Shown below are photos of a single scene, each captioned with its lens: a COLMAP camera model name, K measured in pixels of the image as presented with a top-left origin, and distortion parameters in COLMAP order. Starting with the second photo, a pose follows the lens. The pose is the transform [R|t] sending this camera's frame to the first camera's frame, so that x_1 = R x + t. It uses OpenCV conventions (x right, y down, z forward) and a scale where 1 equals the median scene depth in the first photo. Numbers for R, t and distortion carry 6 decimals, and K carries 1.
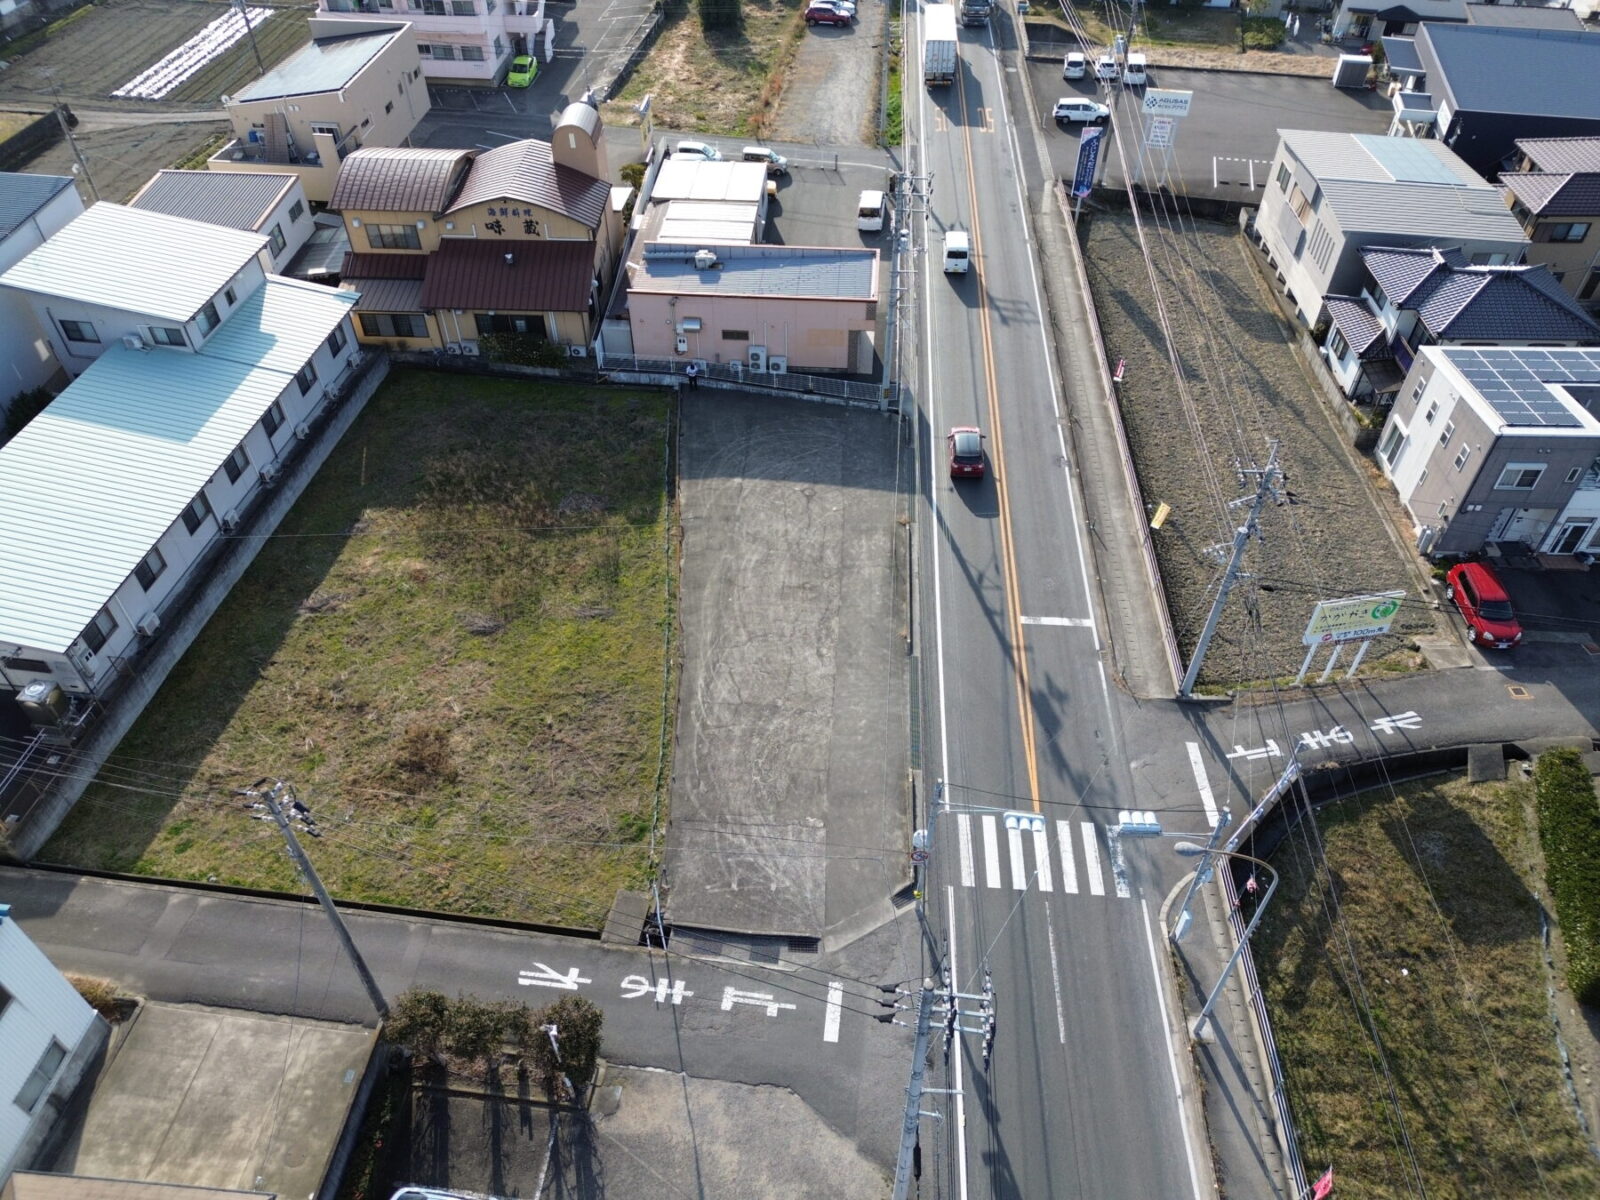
lens RADIAL K [[1129.2, 0, 791.7], [0, 1129.2, 597.9], [0, 0, 1]] dist [0.068335, -0.054725]
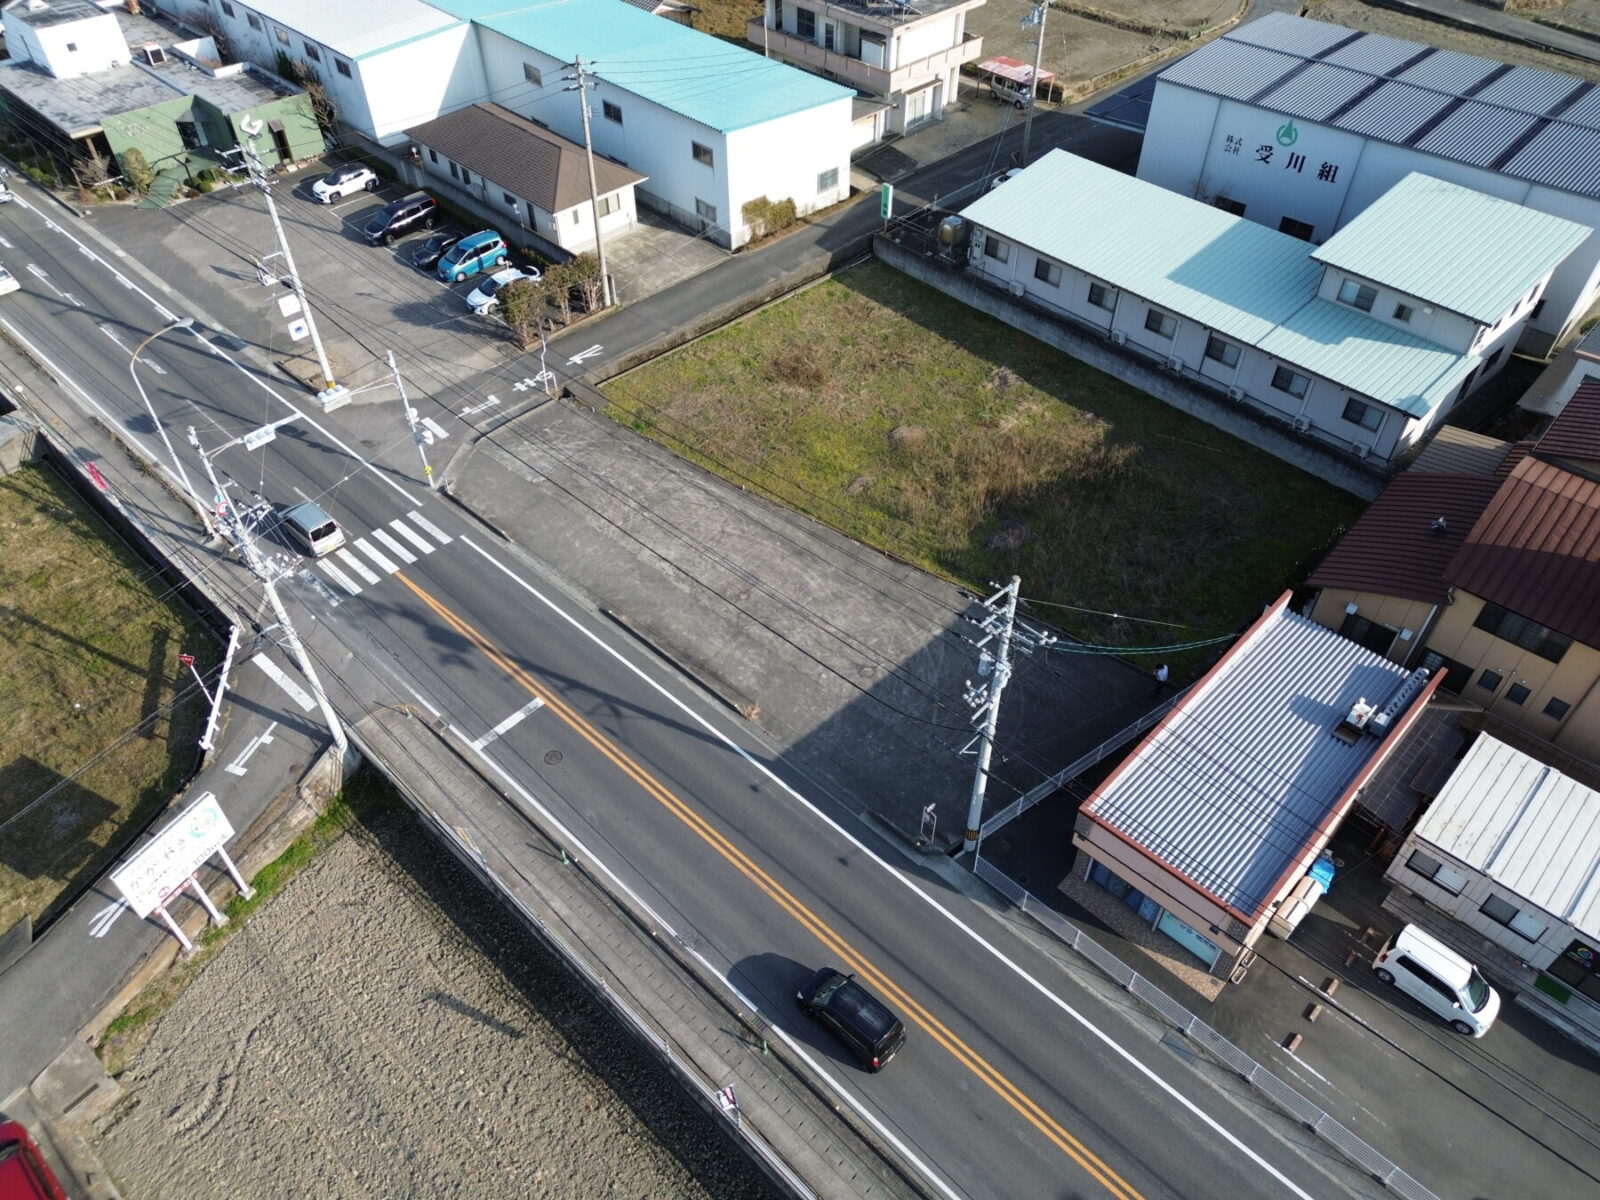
lens RADIAL K [[1129.2, 0, 791.7], [0, 1129.2, 597.9], [0, 0, 1]] dist [0.068335, -0.054725]
pose [[-0.637620, 0.541676, -0.547748, 0.531998], [-0.531606, 0.205204, 0.821758, -0.849591], [0.557527, 0.815156, 0.157116, 0.924484]]
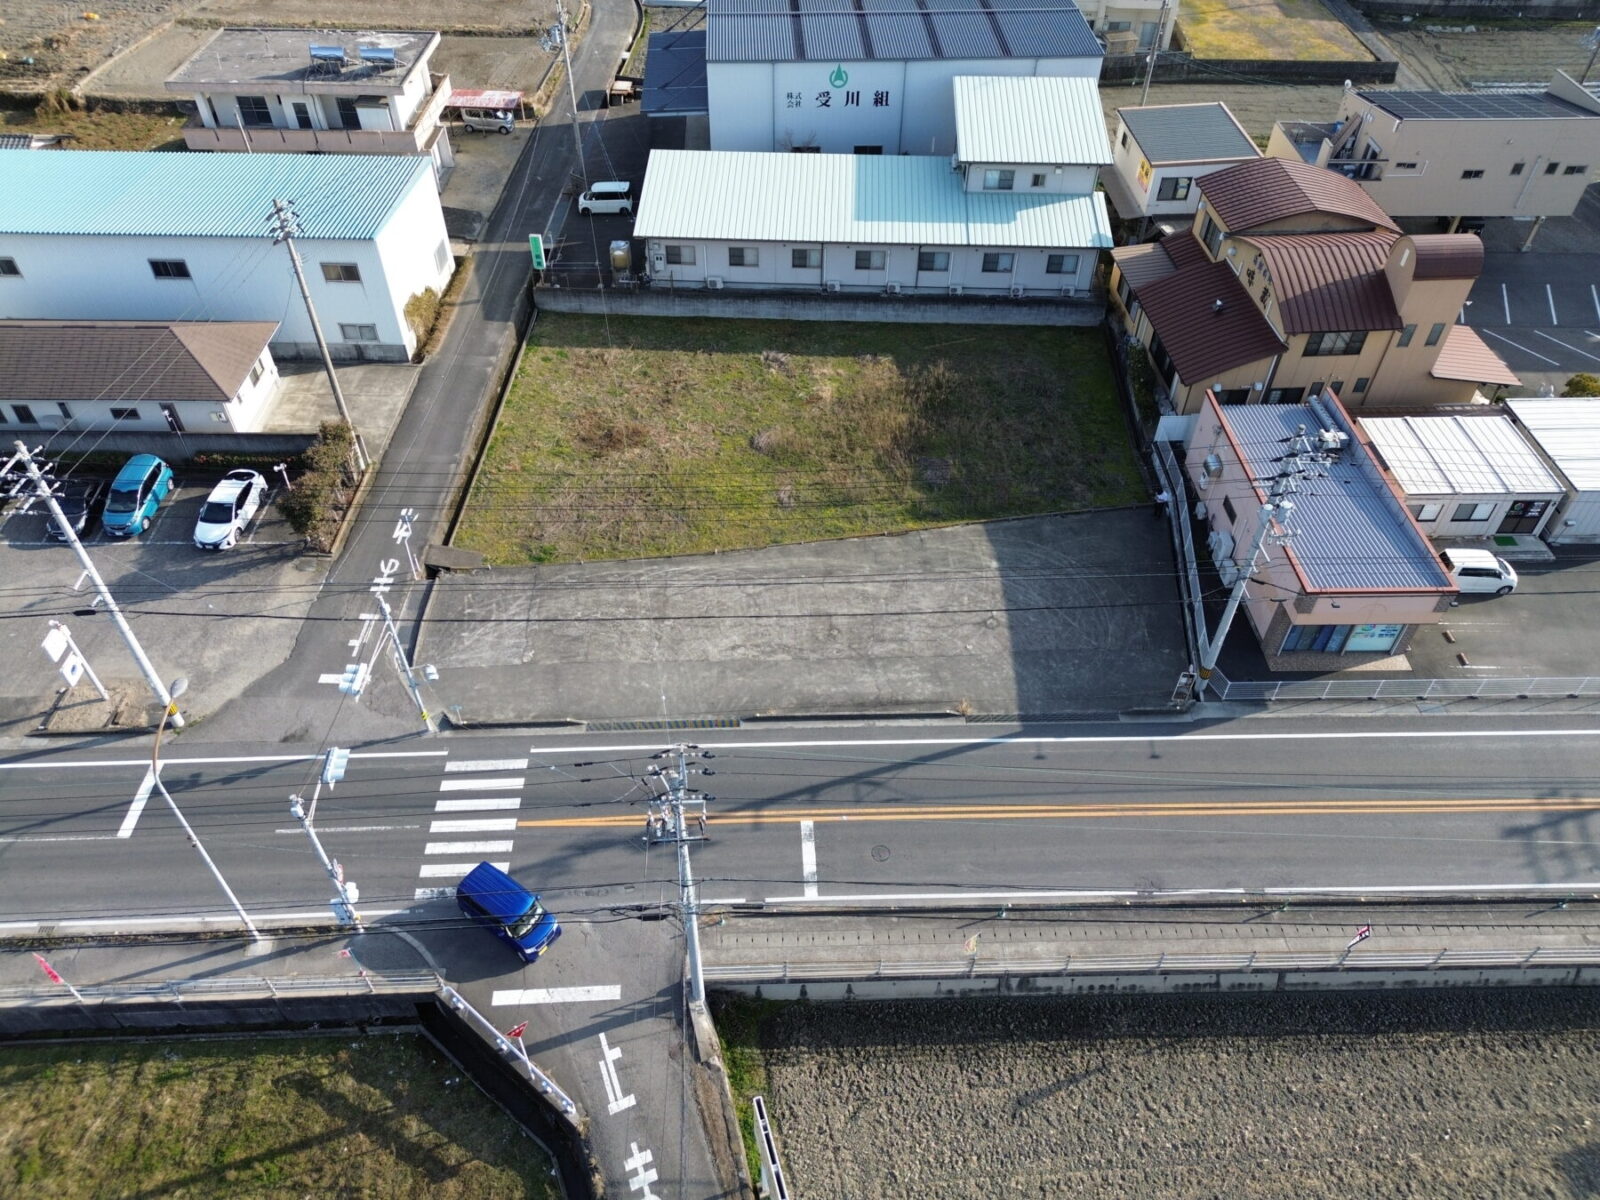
lens RADIAL K [[1129.2, 0, 791.7], [0, 1129.2, 597.9], [0, 0, 1]] dist [0.068335, -0.054725]
pose [[0.098968, 0.698329, -0.708902, 0.688442], [-0.695671, 0.557935, 0.452493, -0.447566], [0.711510, 0.448380, 0.541025, 0.482326]]
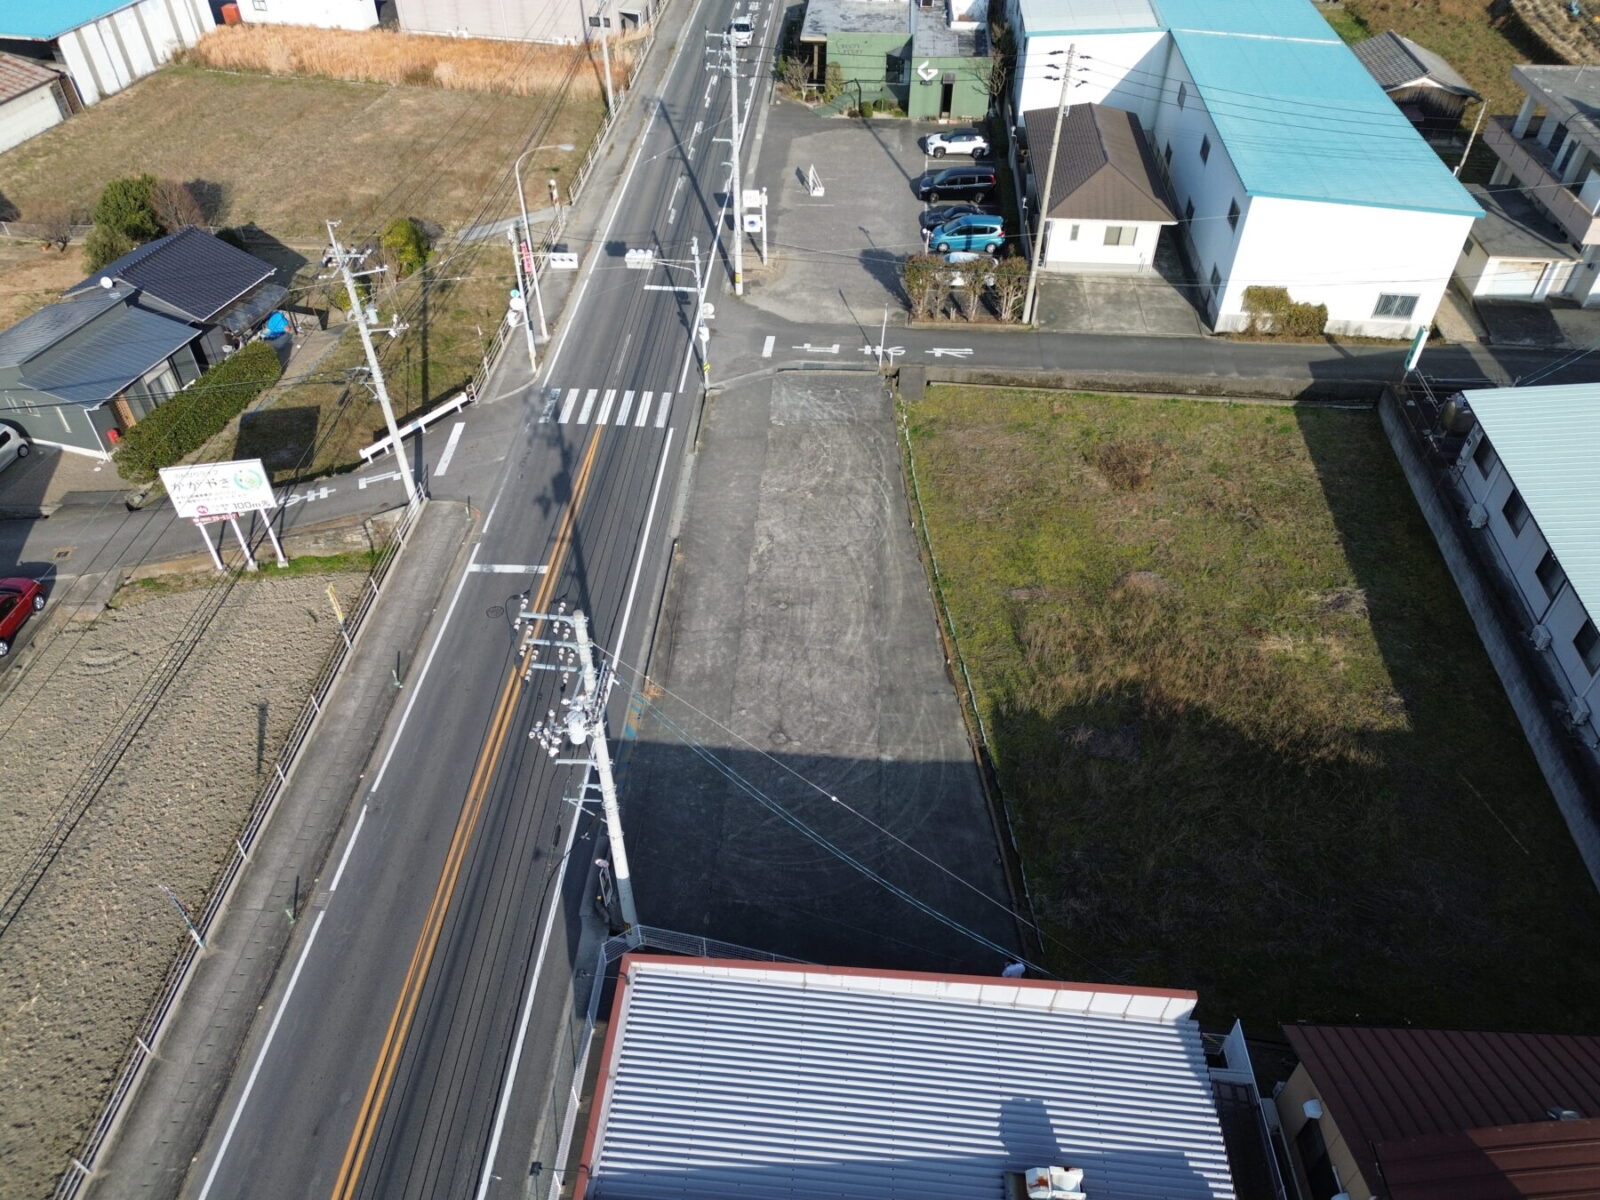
lens RADIAL K [[1129.2, 0, 791.7], [0, 1129.2, 597.9], [0, 0, 1]] dist [0.068335, -0.054725]
pose [[-0.999949, 0.008261, -0.005736, 0.012602], [-0.005132, 0.071440, 0.997432, -0.902565], [0.008649, 0.997411, -0.071394, 1.112986]]
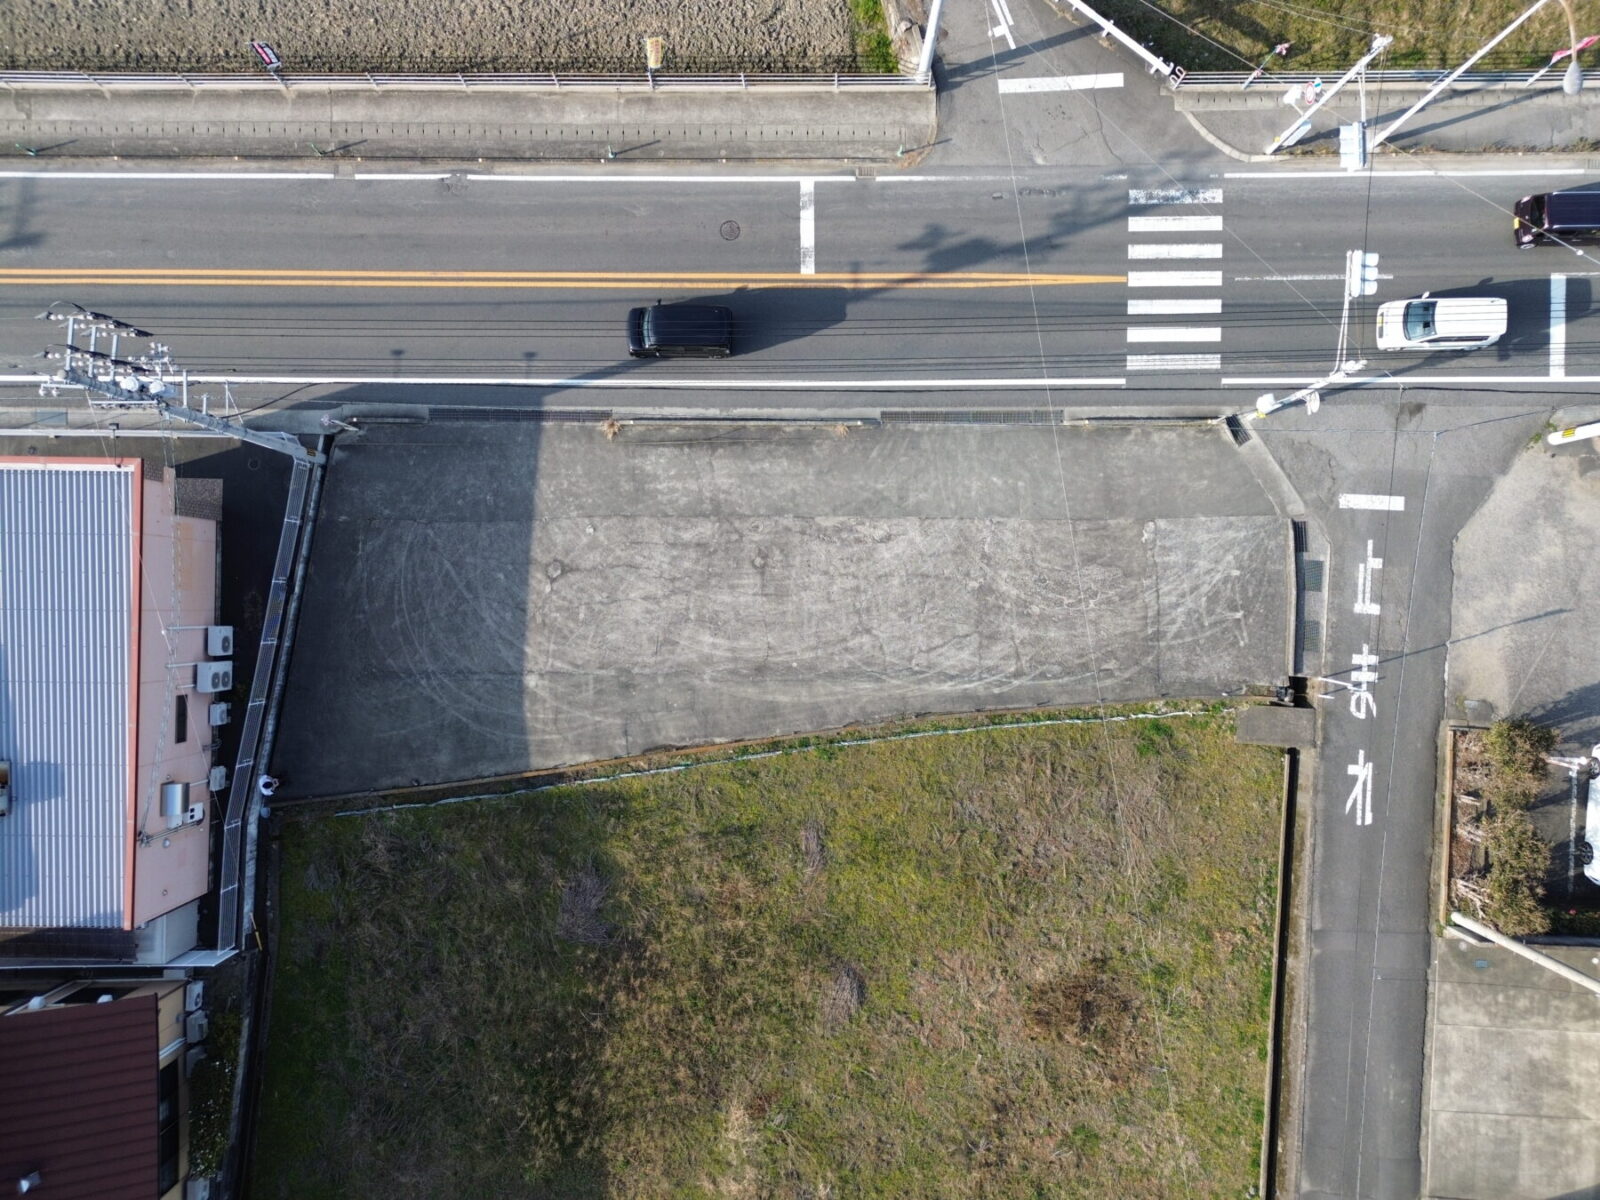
lens RADIAL K [[1129.2, 0, 791.7], [0, 1129.2, 597.9], [0, 0, 1]] dist [0.068335, -0.054725]
pose [[-0.063280, -0.997902, 0.013652, -0.021866], [0.703391, -0.034892, 0.709946, -0.541680], [-0.707980, 0.054528, 0.704124, 0.499905]]
